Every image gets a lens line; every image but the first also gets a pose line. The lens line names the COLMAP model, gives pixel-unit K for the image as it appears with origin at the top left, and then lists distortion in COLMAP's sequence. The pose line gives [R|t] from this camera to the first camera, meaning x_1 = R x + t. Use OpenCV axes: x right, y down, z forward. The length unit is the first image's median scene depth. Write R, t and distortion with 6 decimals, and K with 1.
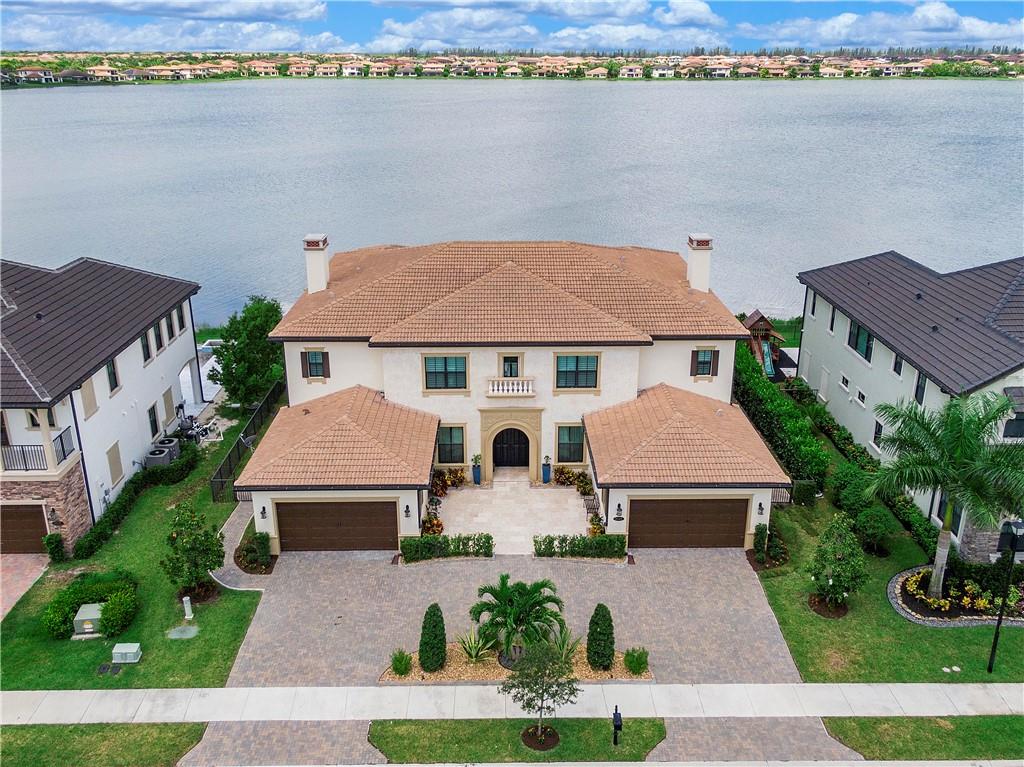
lens RADIAL K [[889.3, 0, 512.0], [0, 889.3, 383.5], [0, 0, 1]] dist [0.009526, 0.026557]
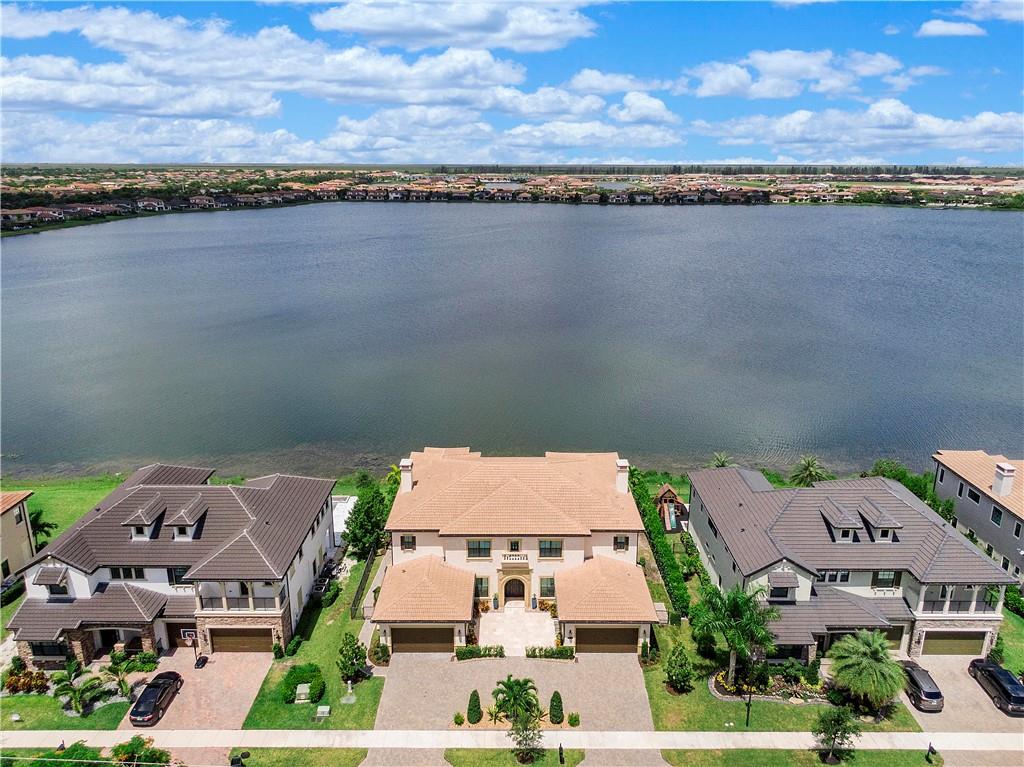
lens RADIAL K [[748.5, 0, 512.0], [0, 748.5, 383.5], [0, 0, 1]] dist [0.008292, -0.006797]
pose [[0.999873, 0.006337, -0.014597, 0.015373], [-0.007336, 0.997561, -0.069417, -0.277546], [0.014121, 0.069516, 0.997481, -0.635801]]
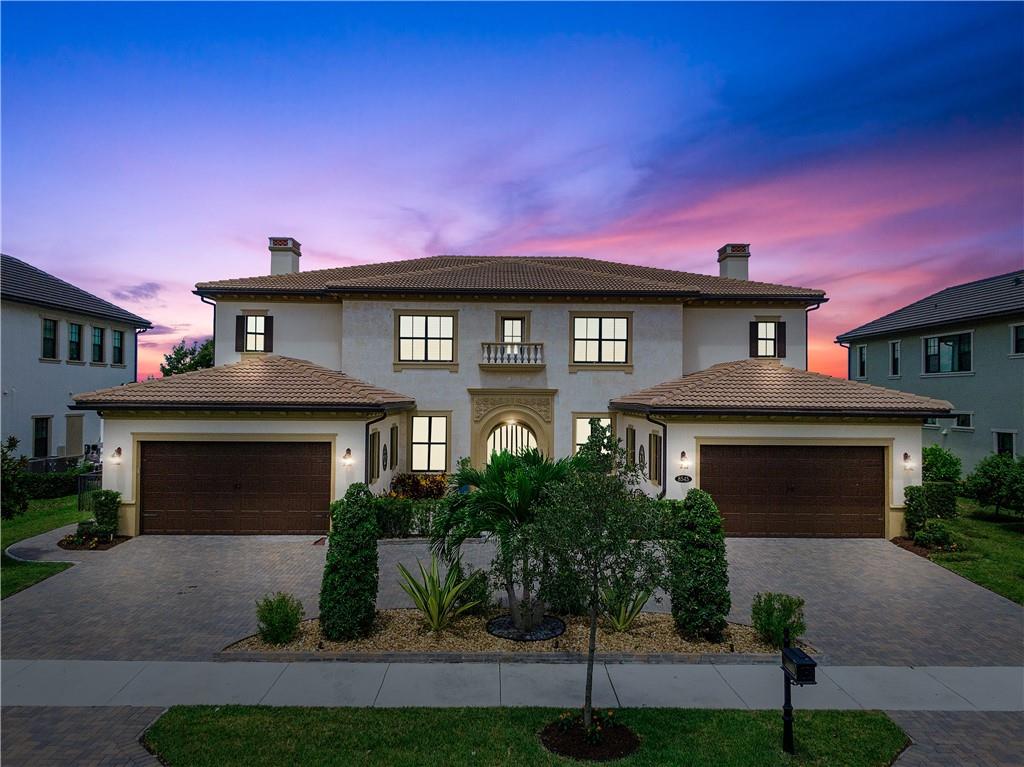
lens RADIAL K [[741.3, 0, 512.0], [0, 741.3, 383.5], [0, 0, 1]] dist [0.002611, 0.001568]
pose [[0.999979, 0.006452, 0.000103, -0.001929], [-0.005972, 0.931408, -0.363927, 0.279771], [-0.002444, 0.363919, 0.931427, 0.485502]]
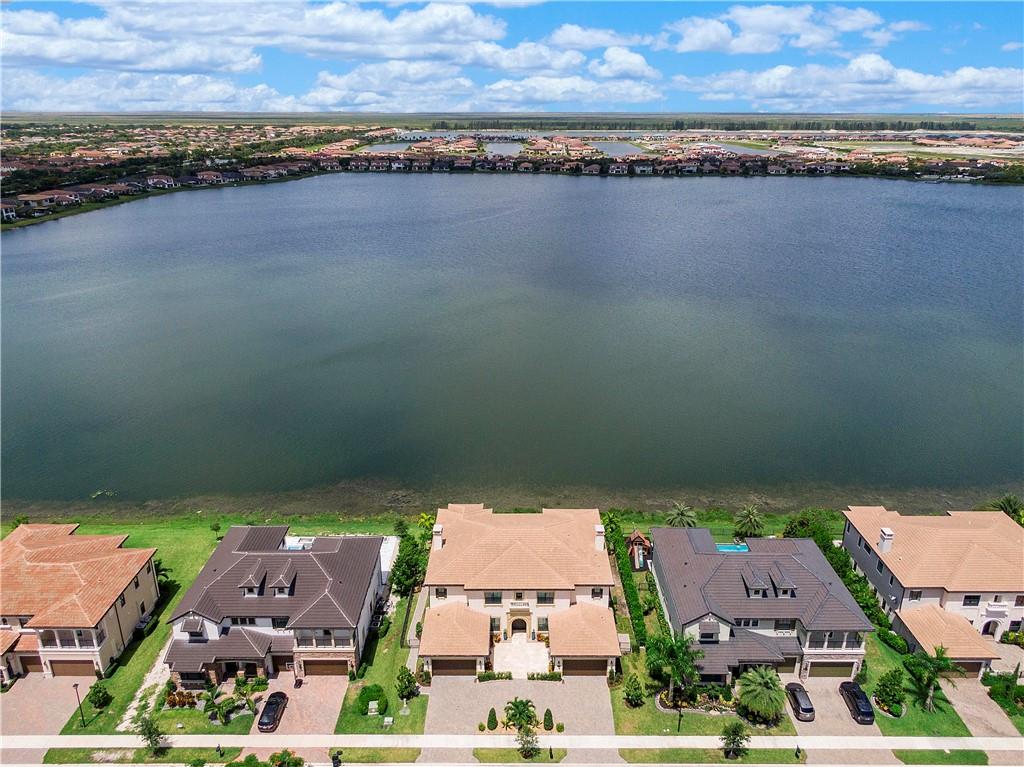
lens RADIAL K [[748.5, 0, 512.0], [0, 748.5, 383.5], [0, 0, 1]] dist [0.008292, -0.006797]
pose [[0.999859, 0.006771, -0.015356, 0.007697], [-0.006861, 0.999960, -0.005796, -0.683628], [0.015316, 0.005900, 0.999865, -1.261790]]
